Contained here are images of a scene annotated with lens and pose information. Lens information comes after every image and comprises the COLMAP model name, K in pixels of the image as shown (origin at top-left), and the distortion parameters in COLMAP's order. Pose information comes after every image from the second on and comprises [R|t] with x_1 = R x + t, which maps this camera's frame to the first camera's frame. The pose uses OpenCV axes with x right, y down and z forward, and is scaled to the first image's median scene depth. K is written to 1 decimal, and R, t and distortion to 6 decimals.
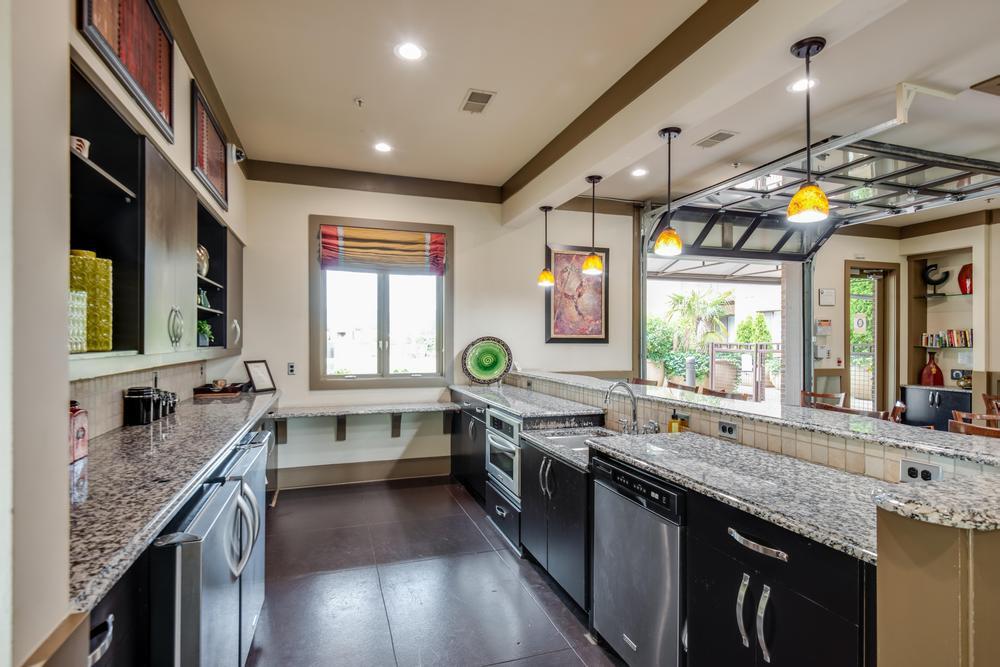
lens RADIAL K [[510.4, 0, 497.3], [0, 510.4, 342.5], [0, 0, 1]] dist [0.031363, -0.027140]
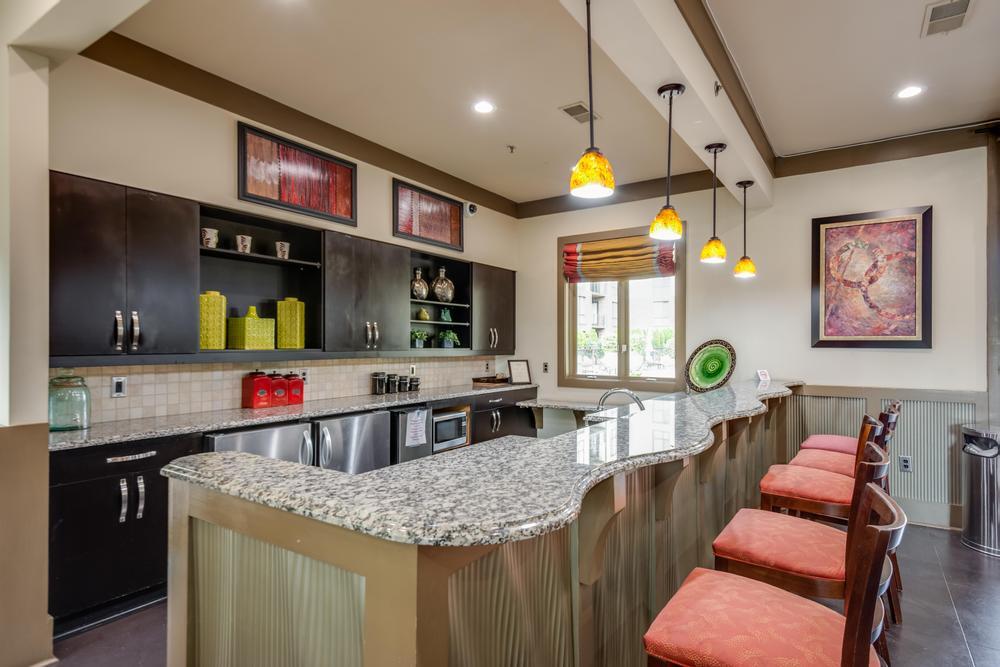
lens RADIAL K [[528.2, 0, 504.7], [0, 528.2, 335.2], [0, 0, 1]] dist [0.039899, -0.031747]
pose [[0.606056, -0.015101, -0.795279, 0.453916], [-0.003496, 0.999760, -0.021649, 0.001879], [0.795414, 0.015901, 0.605857, 0.144214]]
